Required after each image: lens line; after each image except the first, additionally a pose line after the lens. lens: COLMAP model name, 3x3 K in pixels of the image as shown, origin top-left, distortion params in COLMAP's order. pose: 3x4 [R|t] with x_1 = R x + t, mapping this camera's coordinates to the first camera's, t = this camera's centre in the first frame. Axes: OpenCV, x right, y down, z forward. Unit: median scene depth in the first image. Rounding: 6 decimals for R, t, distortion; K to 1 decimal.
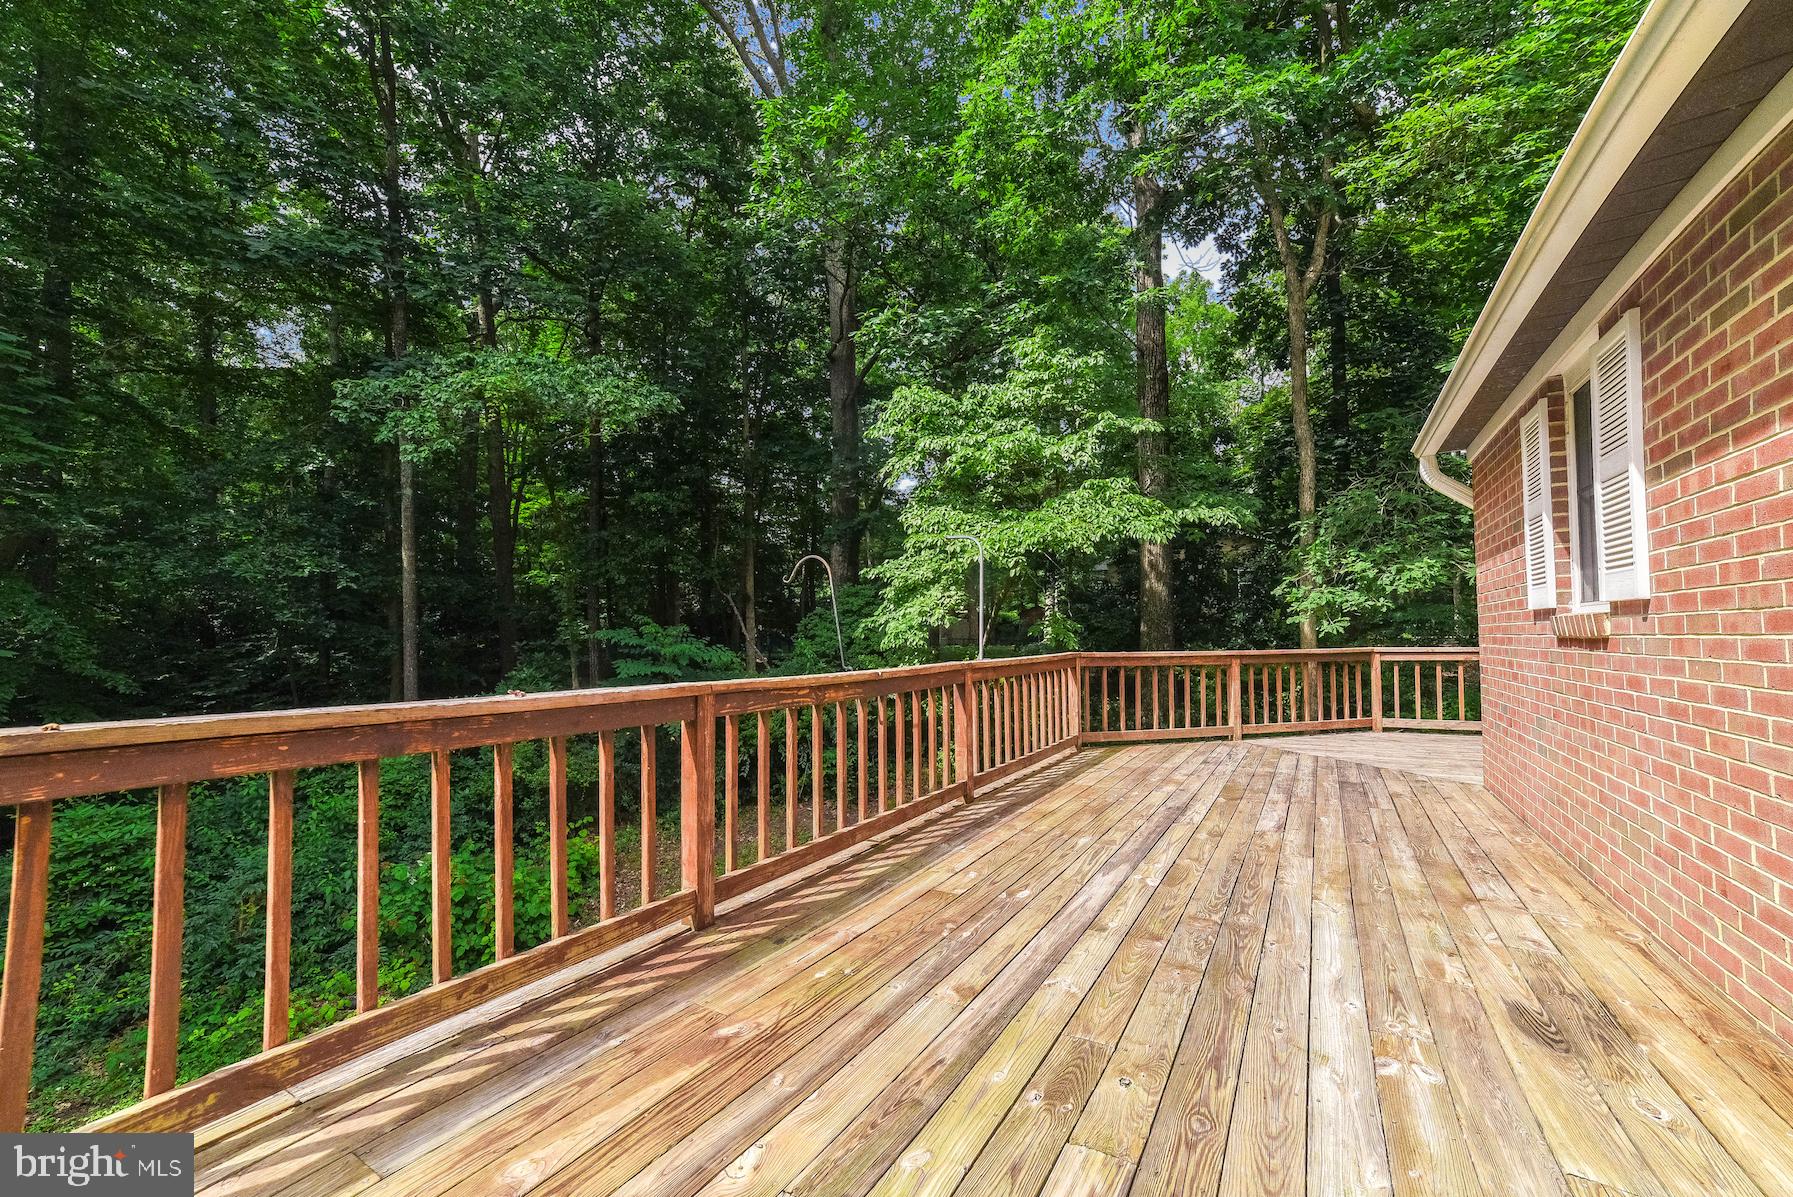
lens RADIAL K [[755.1, 0, 886.0], [0, 755.1, 616.0], [0, 0, 1]] dist [-0.088115, 0.045564]
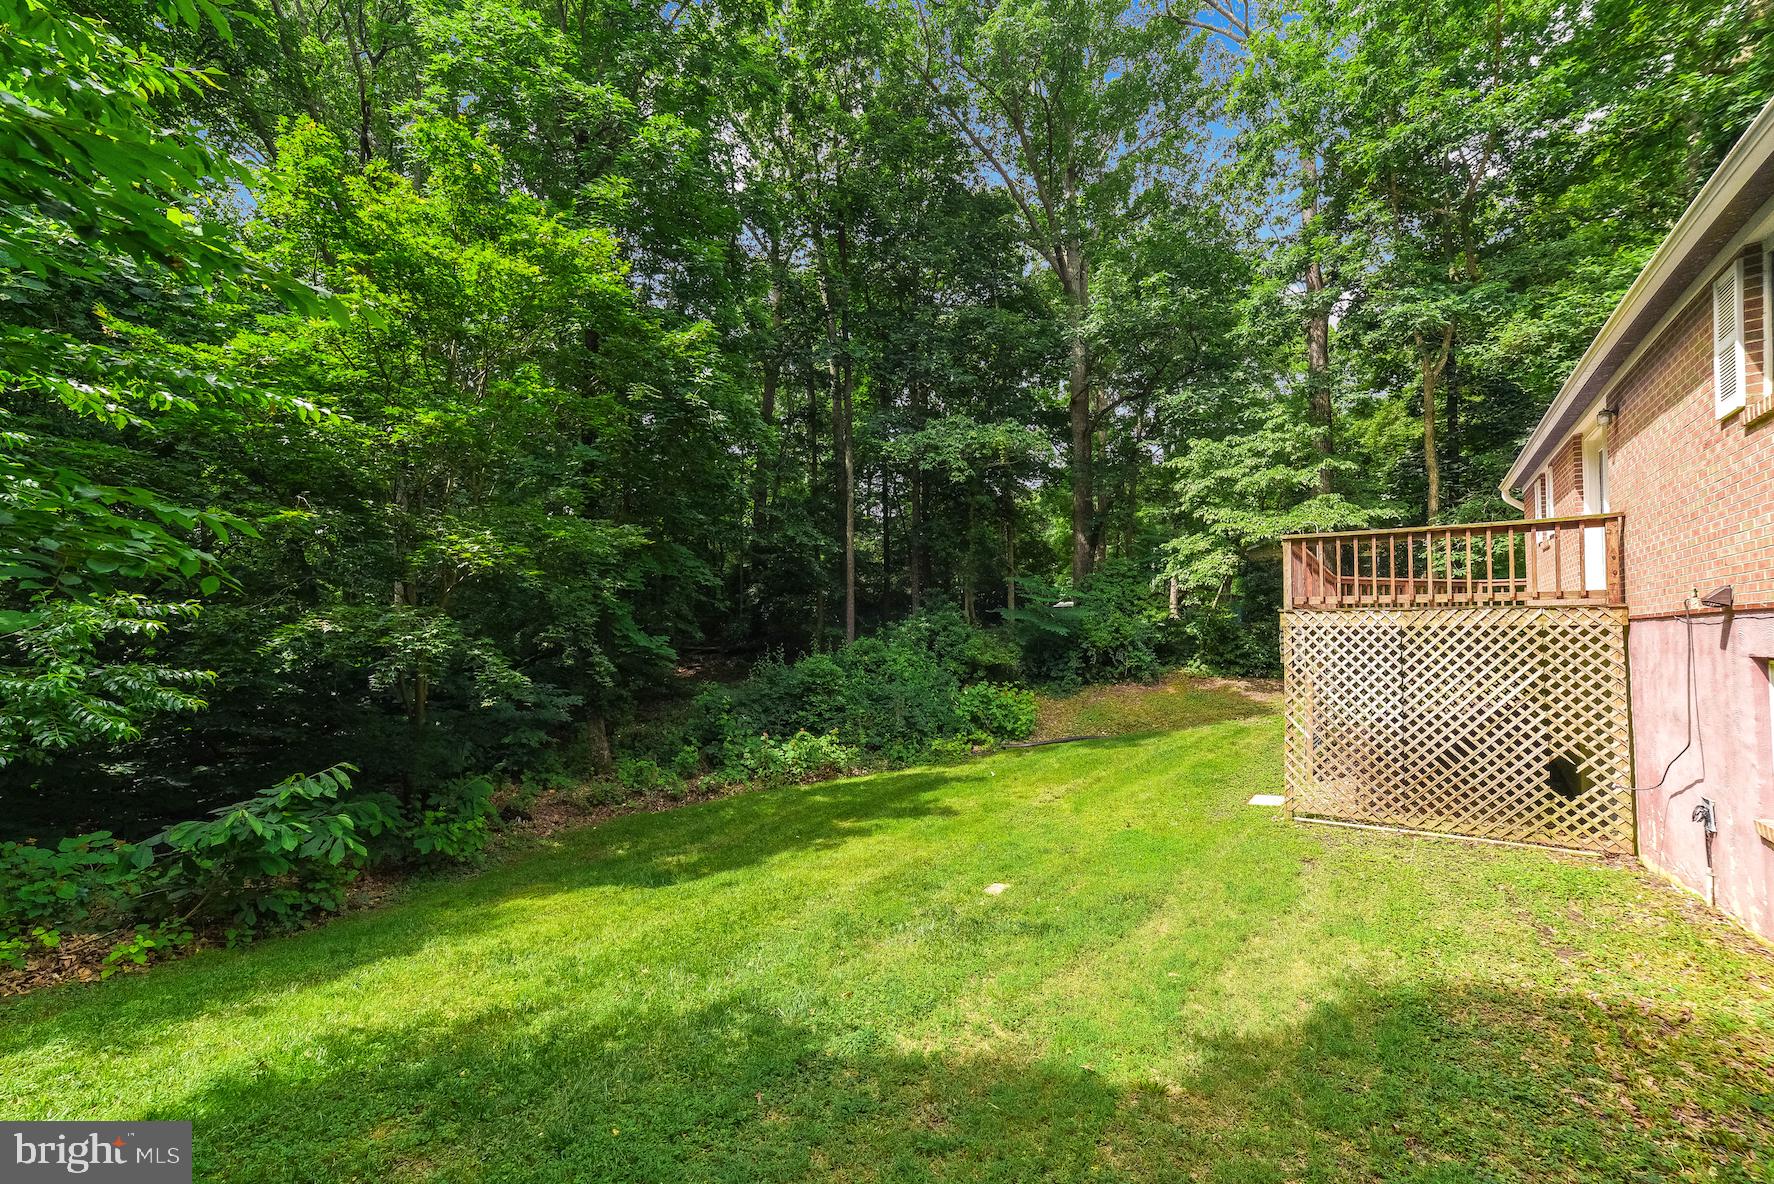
lens RADIAL K [[747.1, 0, 876.6], [0, 747.1, 609.3], [0, 0, 1]] dist [-0.088115, 0.045564]
pose [[0.994493, 0.011054, -0.104223, -0.648847], [-0.011187, 0.999937, -0.000692, 0.122500], [0.104209, 0.001854, 0.994554, -0.947459]]
